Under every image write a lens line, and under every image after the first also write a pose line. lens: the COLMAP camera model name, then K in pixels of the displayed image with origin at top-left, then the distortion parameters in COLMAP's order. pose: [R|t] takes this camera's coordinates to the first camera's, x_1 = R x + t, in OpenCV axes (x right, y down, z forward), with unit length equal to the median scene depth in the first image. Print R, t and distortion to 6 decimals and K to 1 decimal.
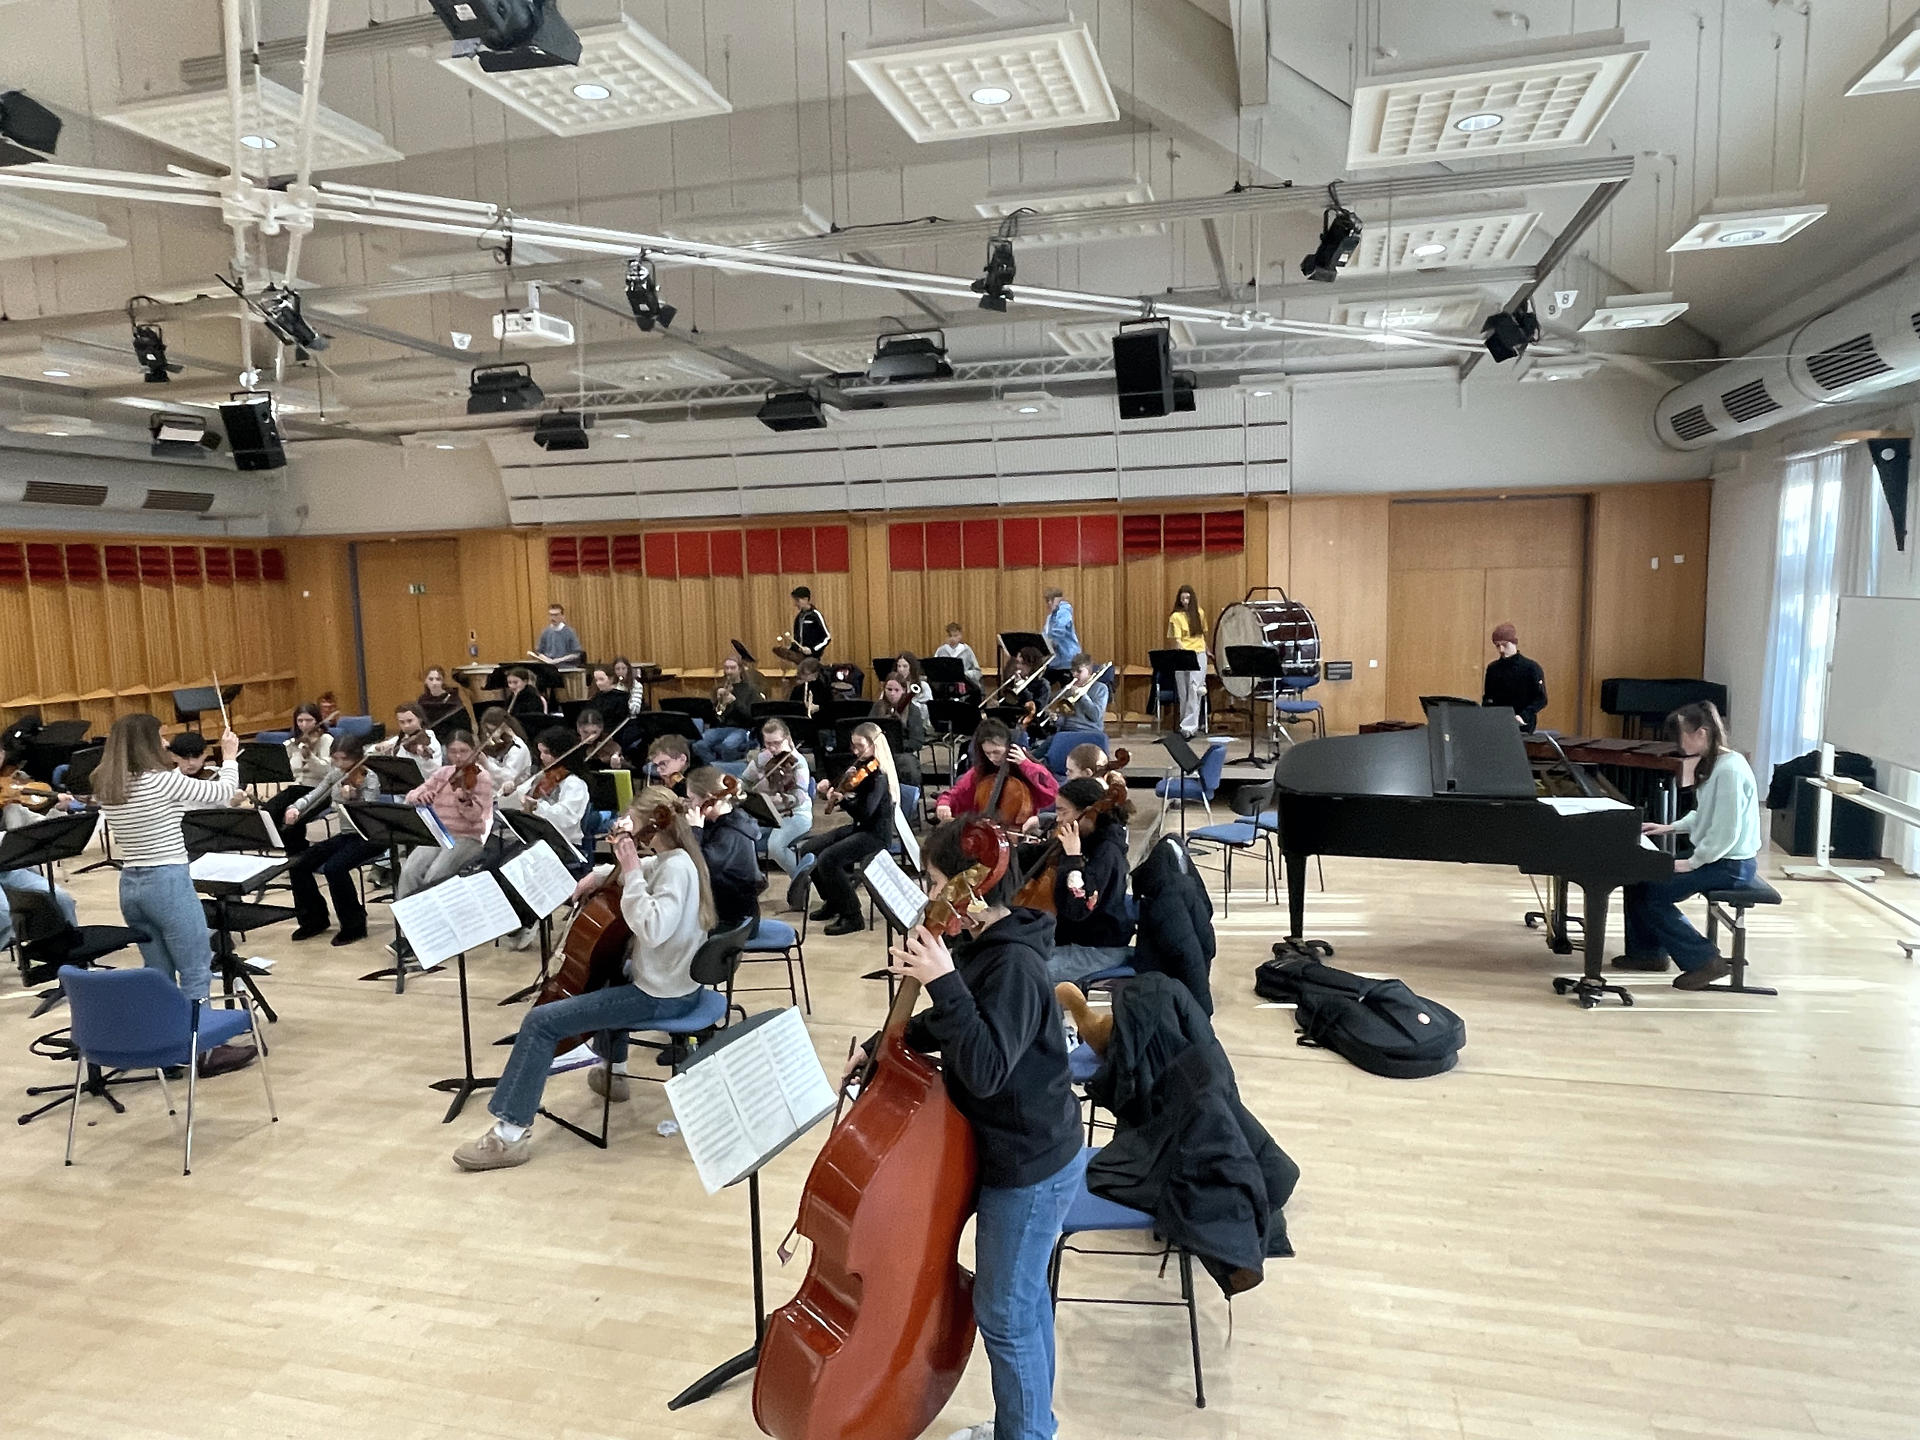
lens RADIAL K [[1188.0, 0, 960.0], [0, 1188.0, 720.0], [0, 0, 1]] dist [-0.000564, -0.000972]
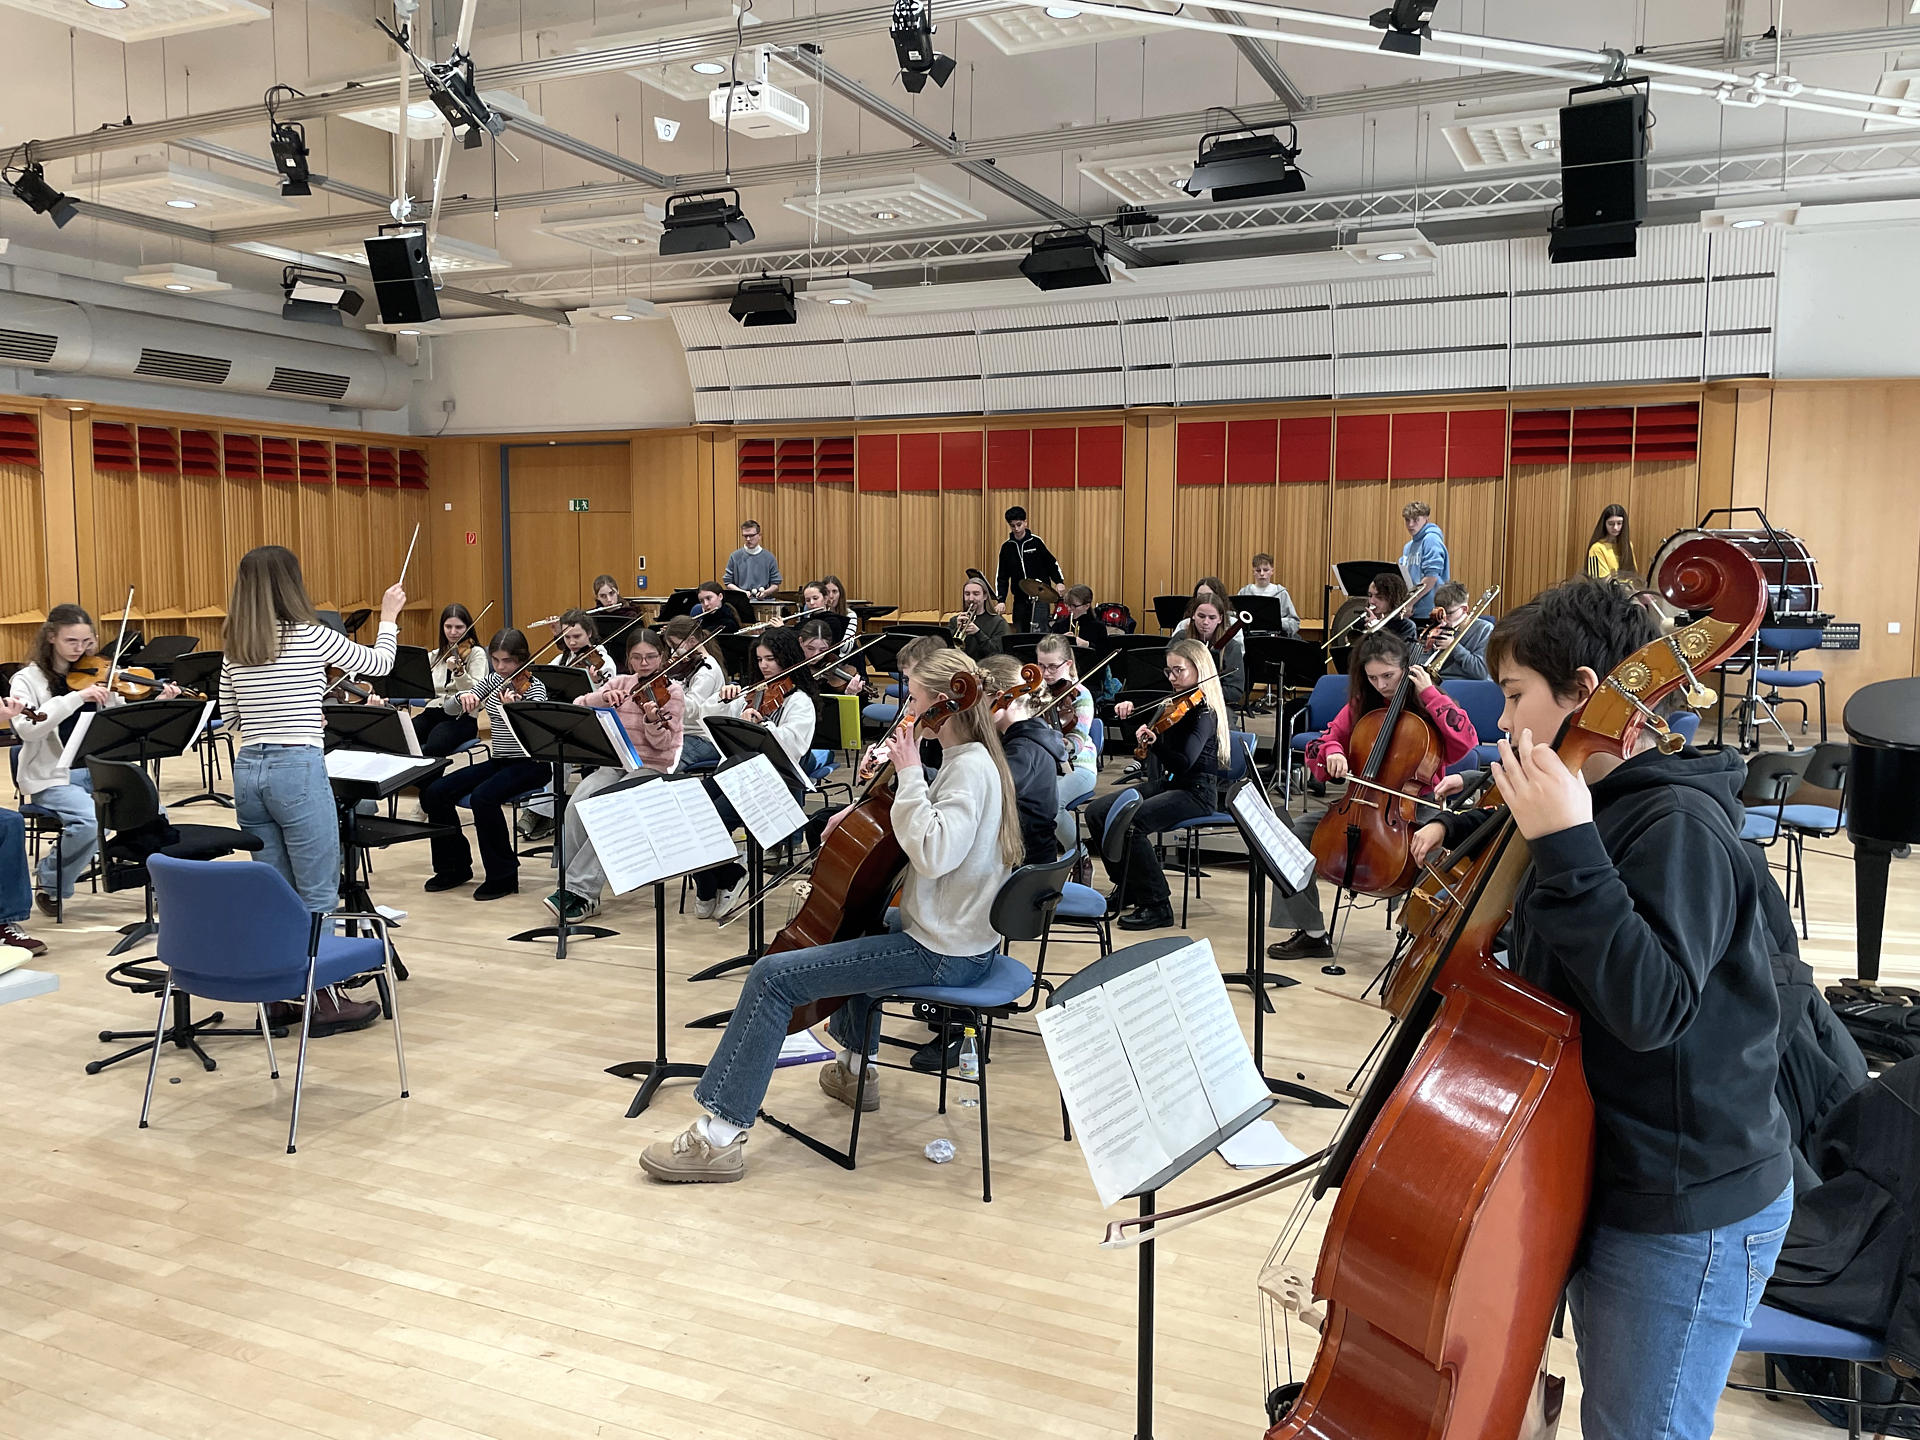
lens RADIAL K [[1497.9, 0, 955.7], [0, 1497.9, 699.0], [0, 0, 1]] dist [0.088759, -0.102575]
pose [[0.984925, 0.043452, -0.167437, -0.059585], [-0.046698, 0.998789, -0.015493, 0.055999], [0.166561, 0.023078, 0.985761, 0.079957]]
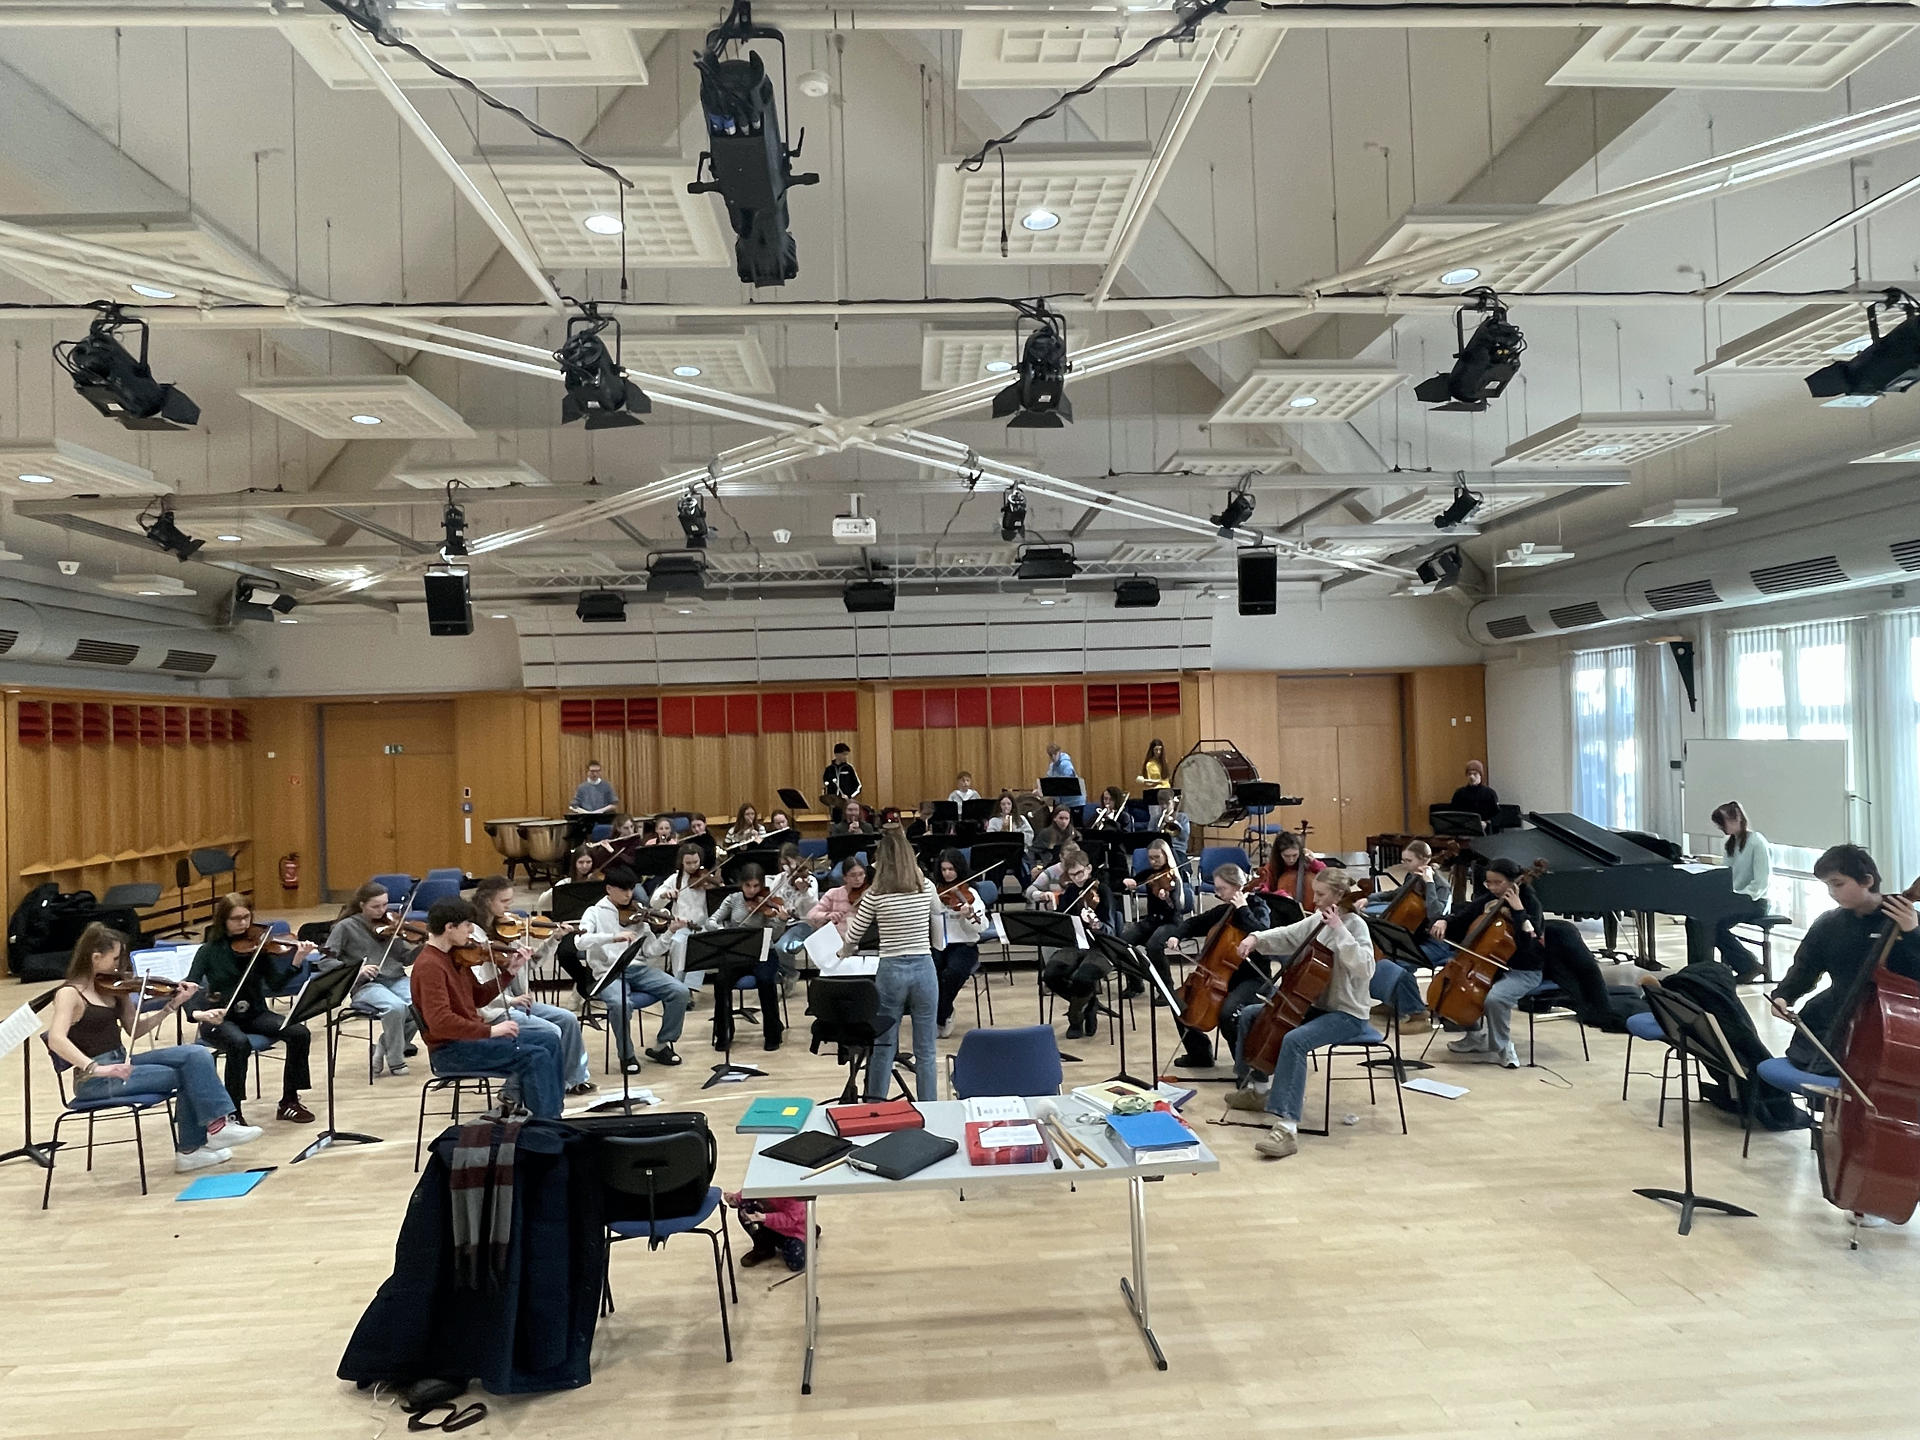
lens RADIAL K [[1079.1, 0, 950.8], [0, 1079.1, 714.9], [0, 0, 1]] dist [-0.001135, -0.000398]
pose [[0.953531, 0.001670, 0.301292, -0.613391], [0.041685, 0.989636, -0.137412, 0.019016], [-0.298399, 0.143586, 0.943579, -0.061370]]
